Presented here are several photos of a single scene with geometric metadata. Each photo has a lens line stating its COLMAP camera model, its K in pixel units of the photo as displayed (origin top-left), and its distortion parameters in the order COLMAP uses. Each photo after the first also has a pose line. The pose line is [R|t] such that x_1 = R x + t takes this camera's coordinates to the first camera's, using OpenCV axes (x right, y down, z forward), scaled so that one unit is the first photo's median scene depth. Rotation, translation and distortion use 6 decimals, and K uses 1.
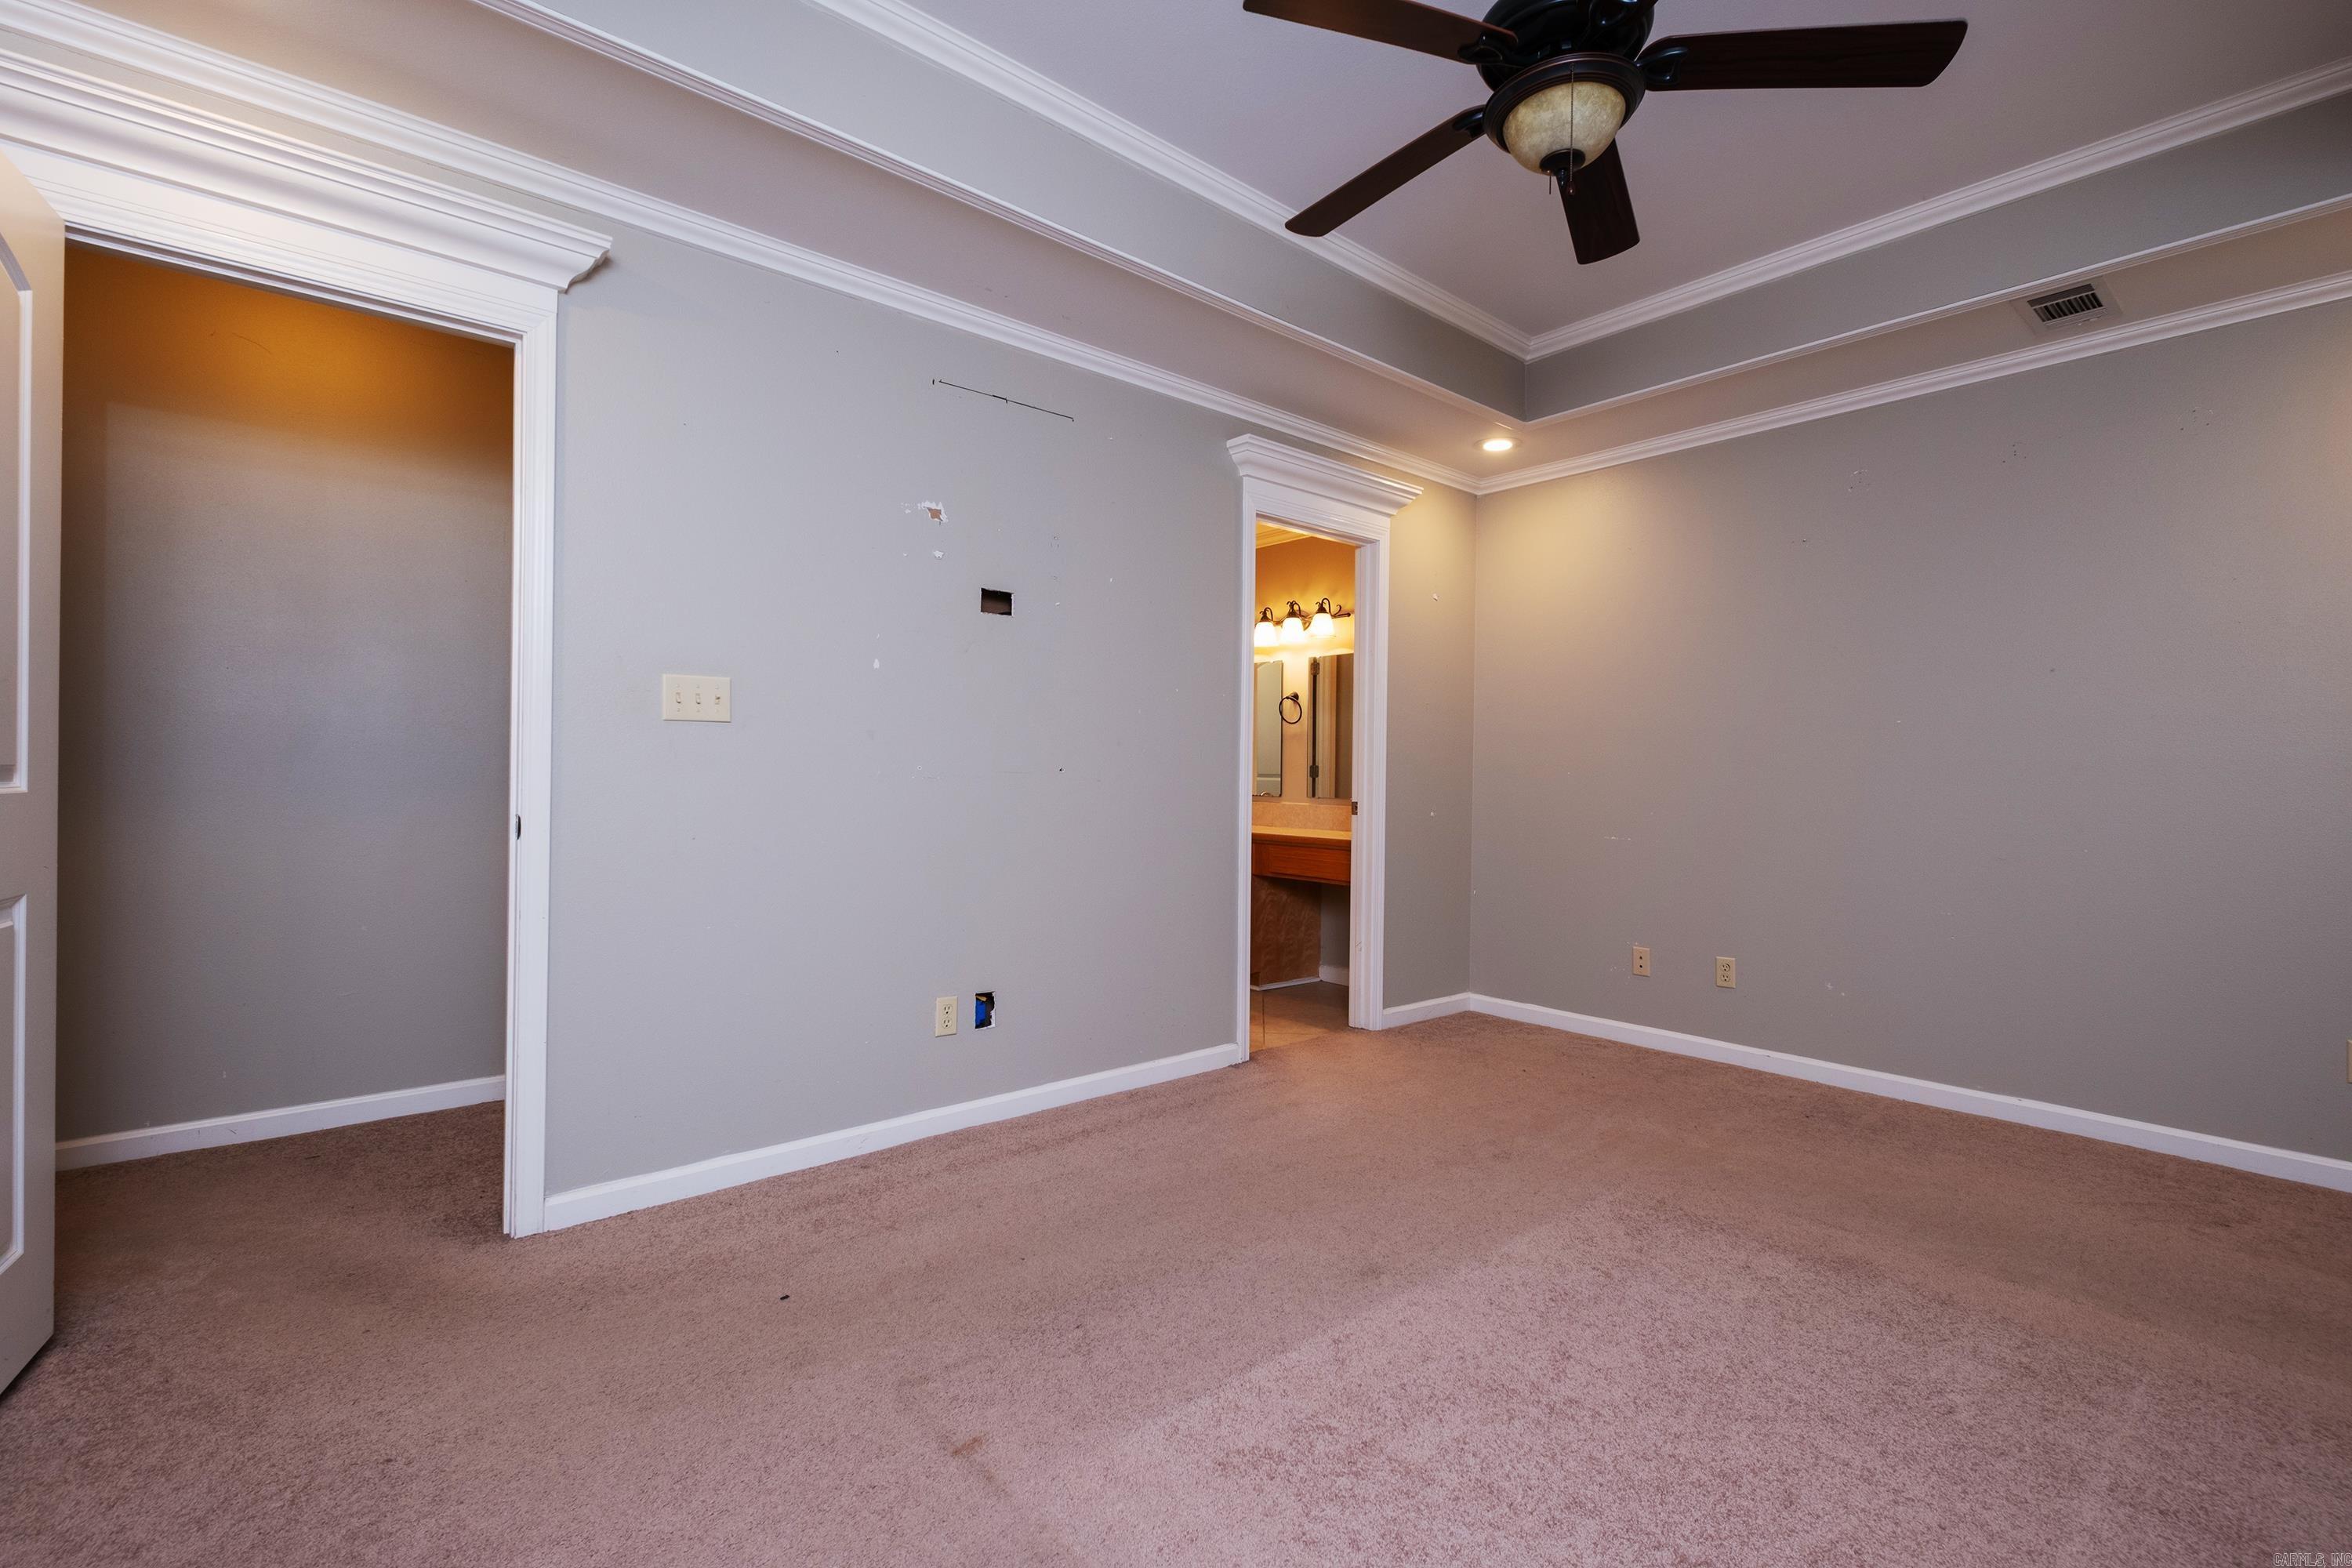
lens RADIAL K [[1029.0, 0, 1176.0], [0, 1029.0, 784.0], [0, 0, 1]] dist [-0.001414, -0.000530]
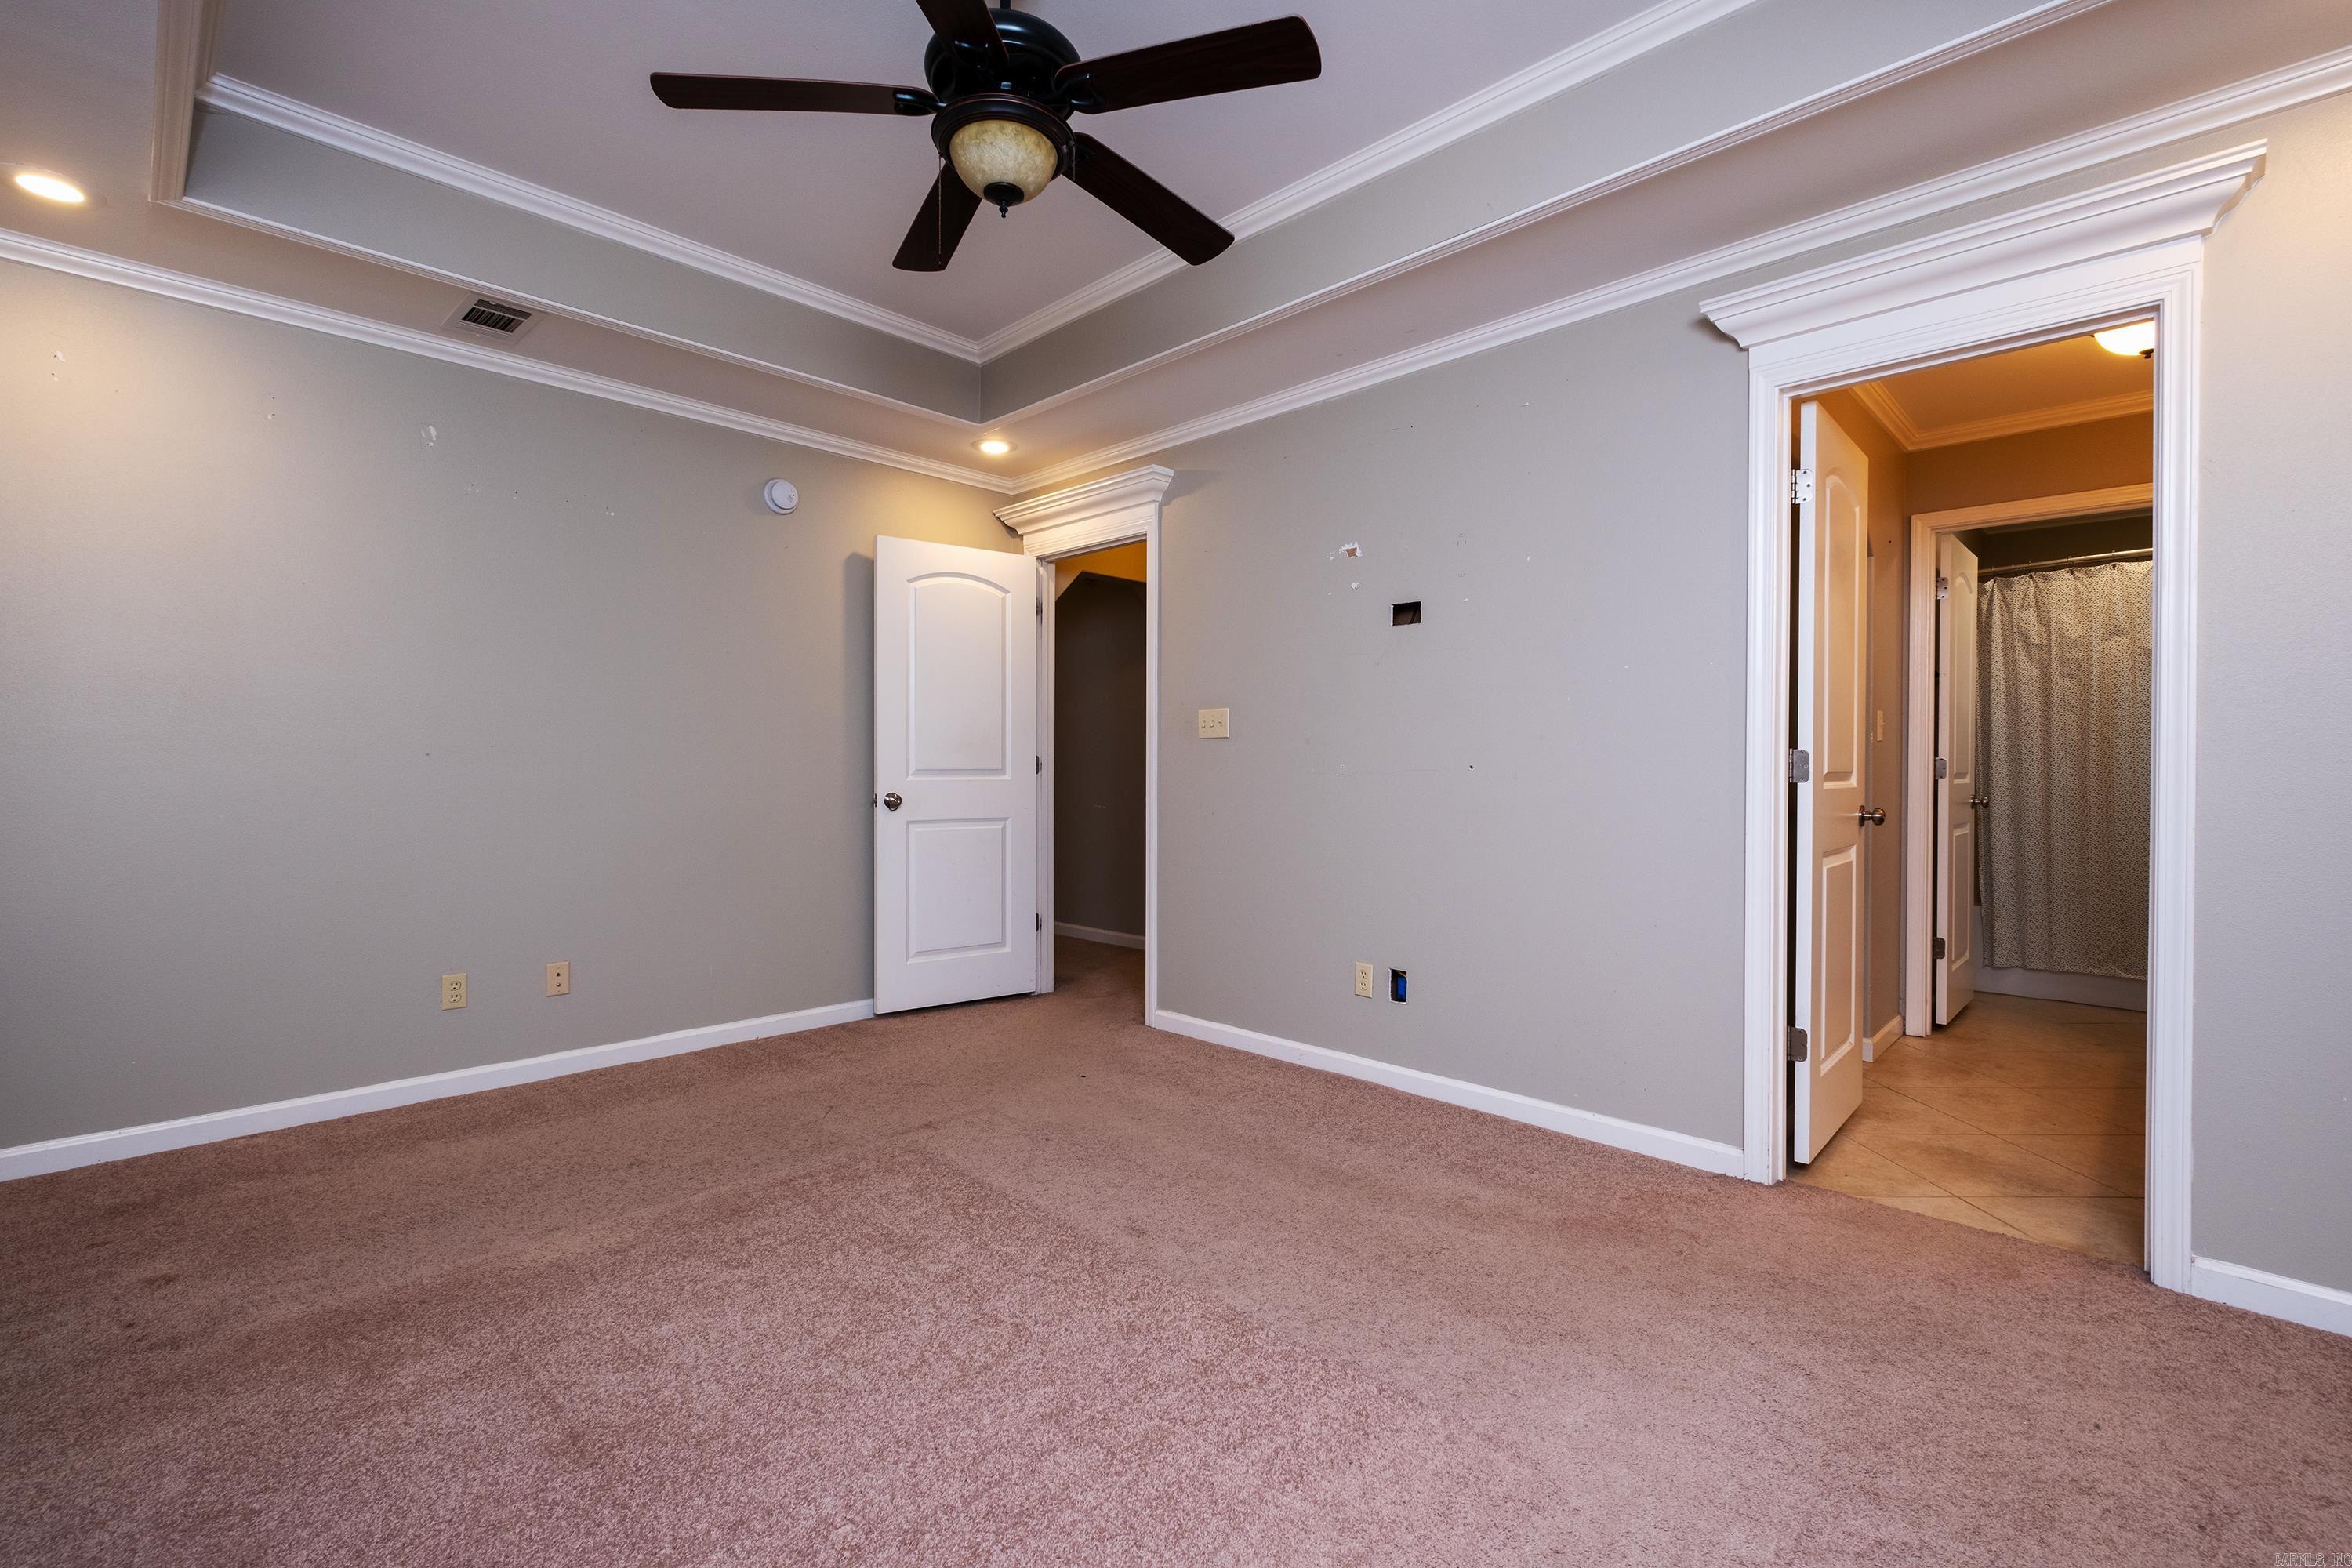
lens RADIAL K [[1029.0, 0, 1176.0], [0, 1029.0, 784.0], [0, 0, 1]] dist [-0.001414, -0.000530]
pose [[0.091197, 0.008165, -0.995799, 0.910598], [-0.008132, 0.999939, 0.007454, -0.003105], [0.995800, 0.007418, 0.091258, 0.676331]]
